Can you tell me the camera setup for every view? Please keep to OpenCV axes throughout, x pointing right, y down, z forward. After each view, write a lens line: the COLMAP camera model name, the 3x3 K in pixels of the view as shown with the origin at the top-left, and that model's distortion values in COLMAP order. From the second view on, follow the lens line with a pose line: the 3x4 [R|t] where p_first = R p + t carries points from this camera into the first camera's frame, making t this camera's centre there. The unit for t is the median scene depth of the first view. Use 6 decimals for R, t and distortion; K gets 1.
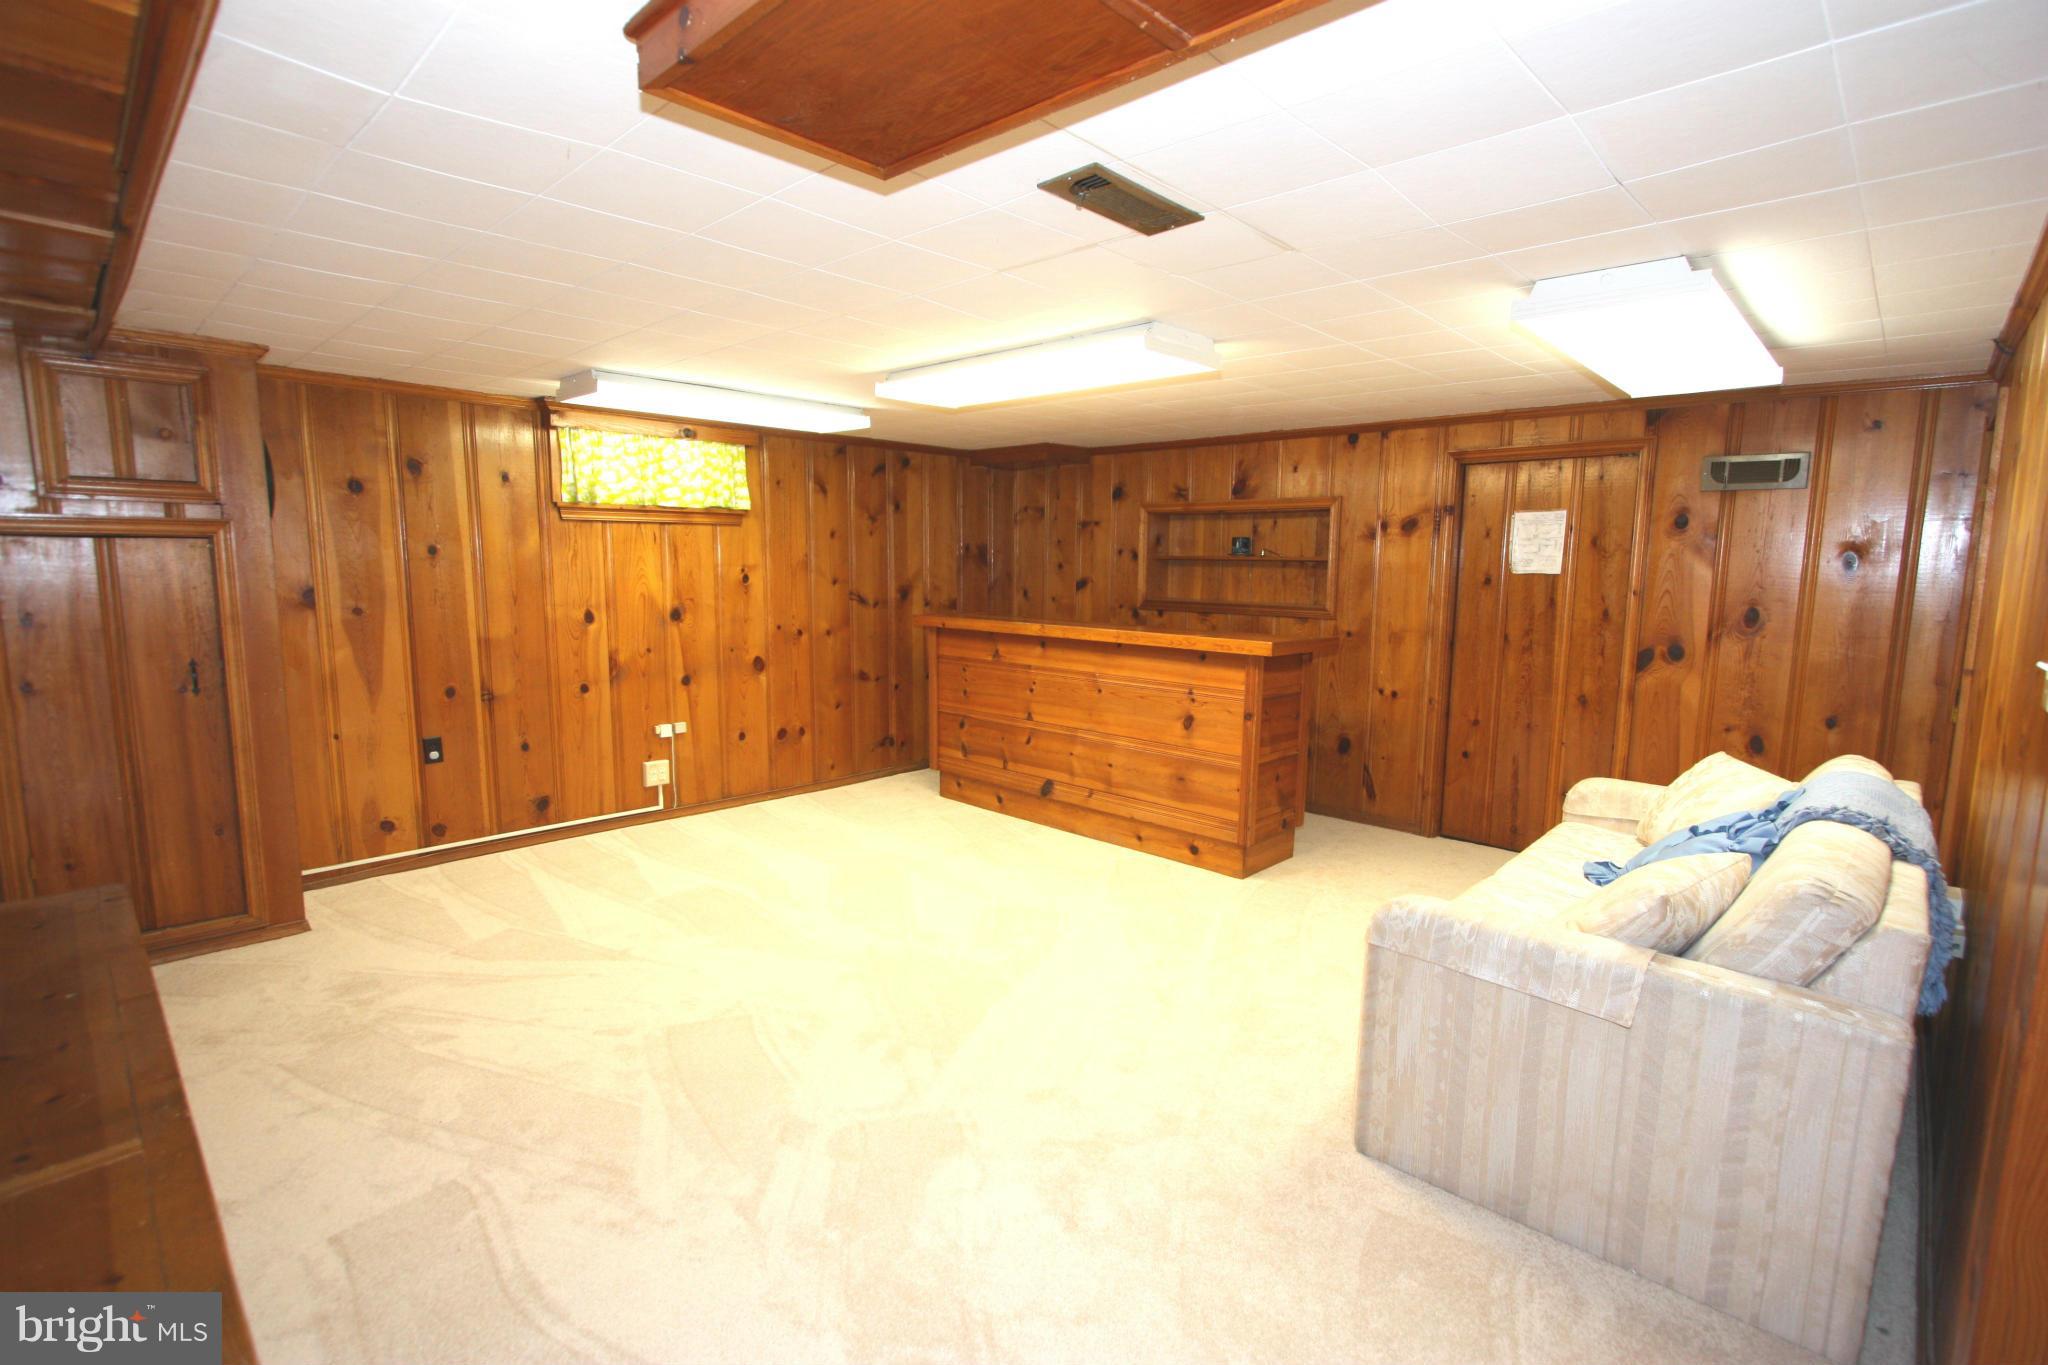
lens RADIAL K [[941.8, 0, 1020.5], [0, 941.8, 688.6], [0, 0, 1]] dist [-0.021312, 0.000107]
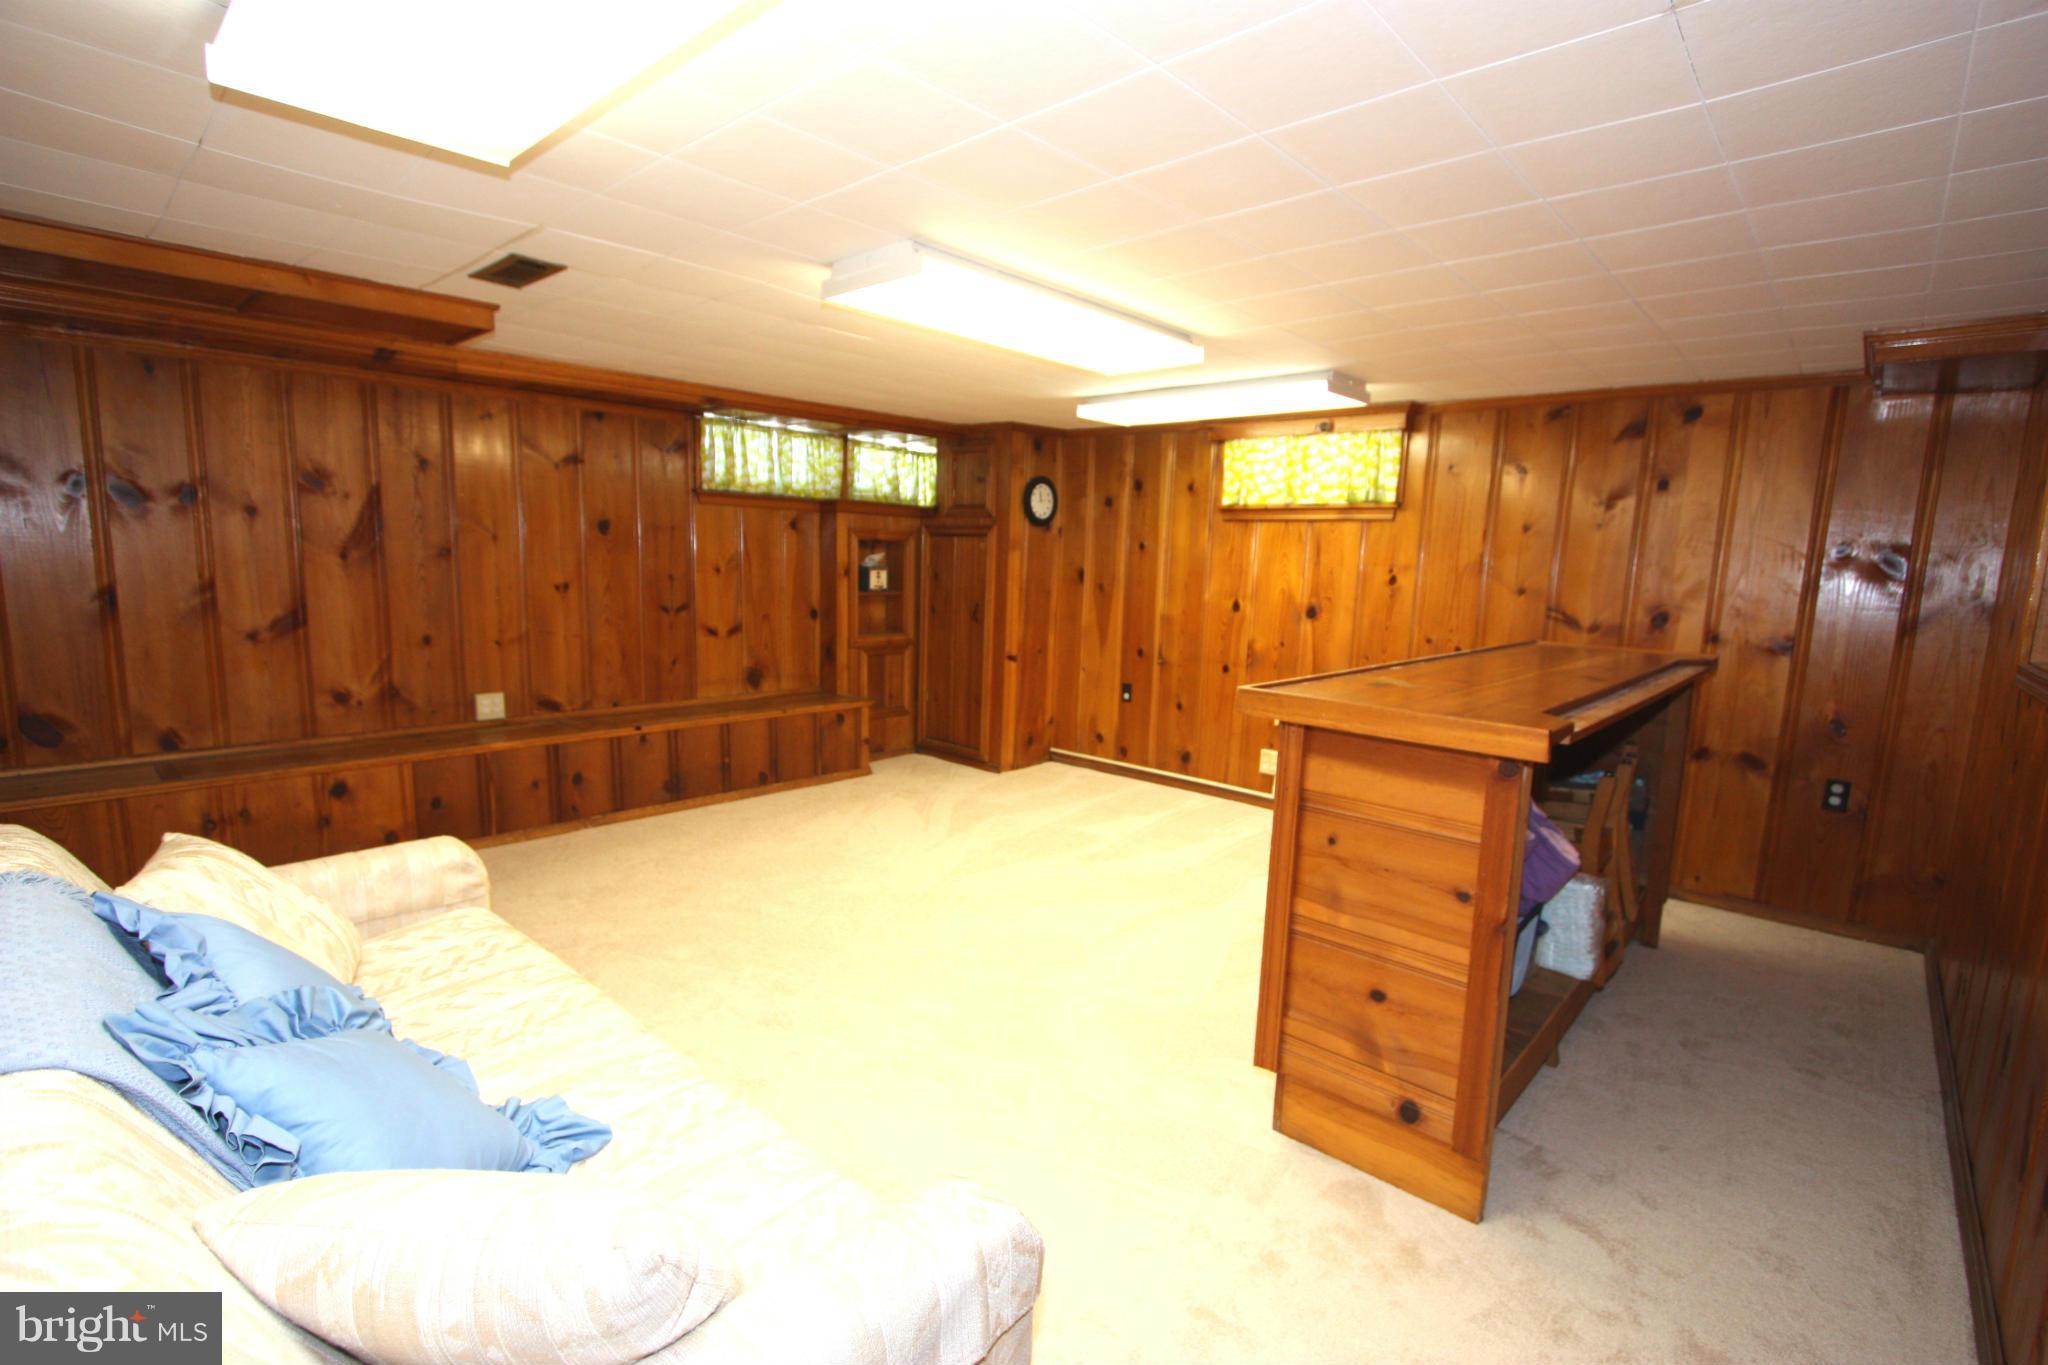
lens RADIAL K [[941.8, 0, 1019.9], [0, 941.8, 684.9], [0, 0, 1]] dist [-0.021312, 0.000107]
pose [[0.023877, 0.130608, -0.991147, 0.661389], [-0.163577, 0.978578, 0.125011, -0.082776], [0.986242, 0.159144, 0.044730, 0.709319]]
